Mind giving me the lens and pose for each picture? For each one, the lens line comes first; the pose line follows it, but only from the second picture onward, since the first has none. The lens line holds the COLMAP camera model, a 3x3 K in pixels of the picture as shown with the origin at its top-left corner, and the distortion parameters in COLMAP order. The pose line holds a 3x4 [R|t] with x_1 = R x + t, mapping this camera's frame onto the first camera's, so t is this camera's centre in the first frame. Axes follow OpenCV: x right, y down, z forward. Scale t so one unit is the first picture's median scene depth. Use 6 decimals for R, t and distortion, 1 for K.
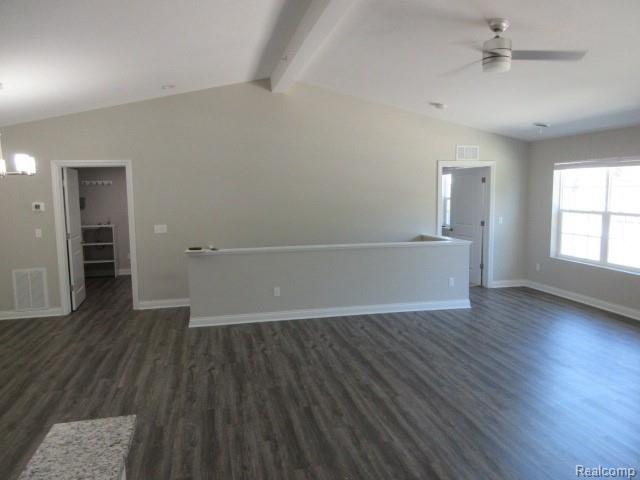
lens RADIAL K [[479.1, 0, 320.4], [0, 479.1, 241.0], [0, 0, 1]] dist [0.003165, 0.002498]
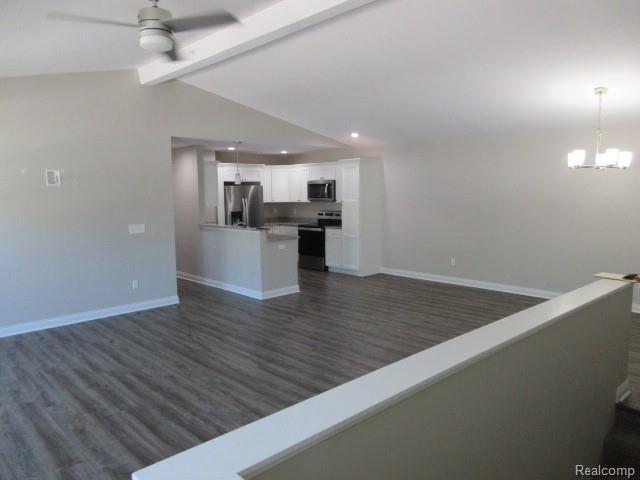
lens RADIAL K [[479.1, 0, 326.1], [0, 479.1, 239.5], [0, 0, 1]] dist [0.003165, 0.002498]
pose [[-0.861778, 0.082984, -0.500452, 0.626542], [-0.024388, 0.978611, 0.204268, -0.241609], [0.506699, 0.188239, -0.841322, 2.180473]]
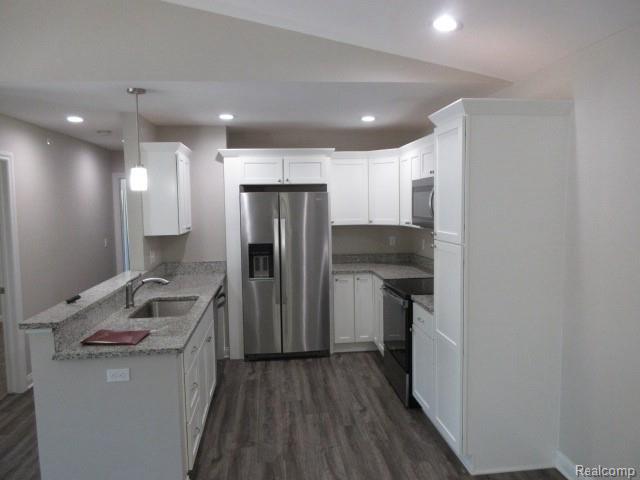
lens RADIAL K [[479.1, 0, 314.6], [0, 479.1, 234.7], [0, 0, 1]] dist [0.003165, 0.002498]
pose [[-0.990090, 0.028197, 0.137575, -0.644176], [0.052122, 0.983445, 0.173546, -0.086231], [-0.130404, 0.178997, -0.975169, 0.933957]]
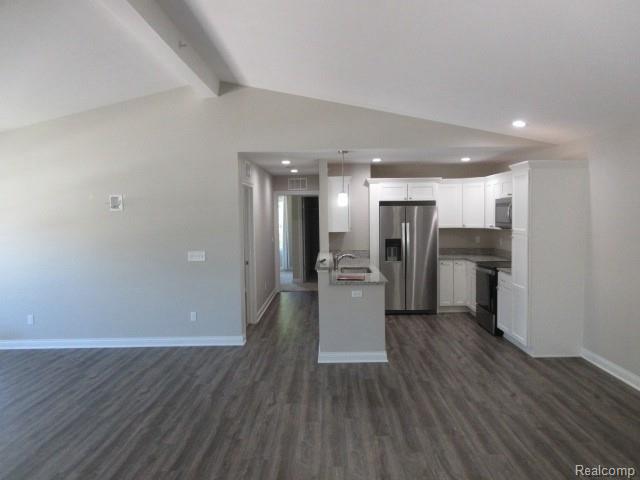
lens RADIAL K [[479.1, 0, 315.4], [0, 479.1, 234.1], [0, 0, 1]] dist [0.003165, 0.002498]
pose [[-0.966094, 0.022139, 0.257240, -0.517680], [0.060985, 0.987692, 0.144030, -0.181202], [-0.250885, 0.154834, -0.955554, 1.744734]]
